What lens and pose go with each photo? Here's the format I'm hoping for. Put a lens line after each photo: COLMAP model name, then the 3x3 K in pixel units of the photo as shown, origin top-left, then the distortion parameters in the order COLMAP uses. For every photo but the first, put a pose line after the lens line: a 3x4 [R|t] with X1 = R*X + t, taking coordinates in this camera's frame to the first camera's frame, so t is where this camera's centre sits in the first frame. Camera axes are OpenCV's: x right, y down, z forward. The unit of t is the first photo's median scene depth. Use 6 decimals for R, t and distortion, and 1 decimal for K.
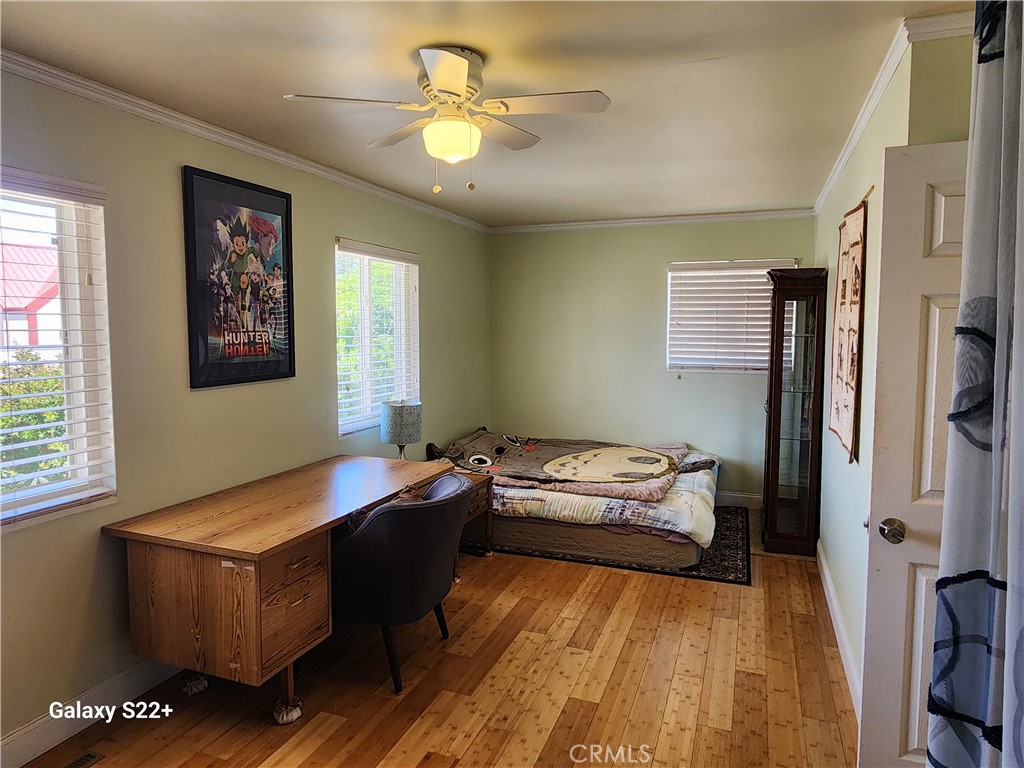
lens RADIAL K [[640.3, 0, 510.1], [0, 640.3, 377.3], [0, 0, 1]] dist [-0.001070, -0.000563]
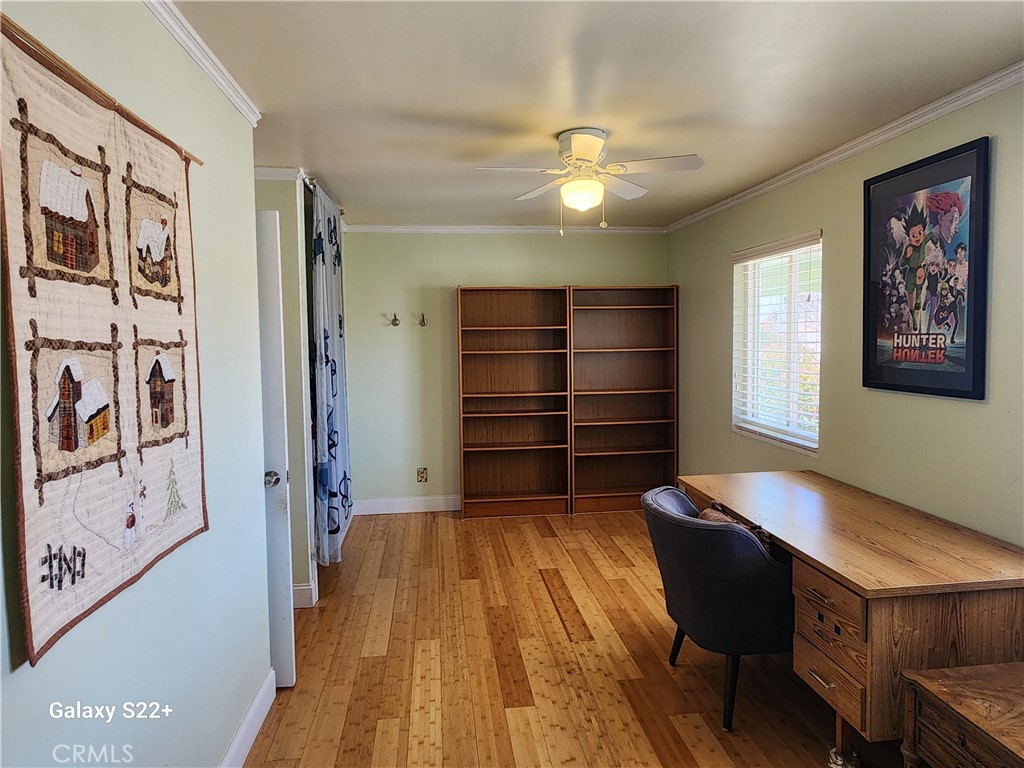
lens RADIAL K [[640.3, 0, 511.5], [0, 640.3, 382.3], [0, 0, 1]] dist [-0.001070, -0.000563]
pose [[-0.884781, 0.043454, -0.463977, 0.480996], [-0.026856, 0.989234, 0.143859, -0.117508], [0.465233, 0.139744, -0.874088, 1.520157]]
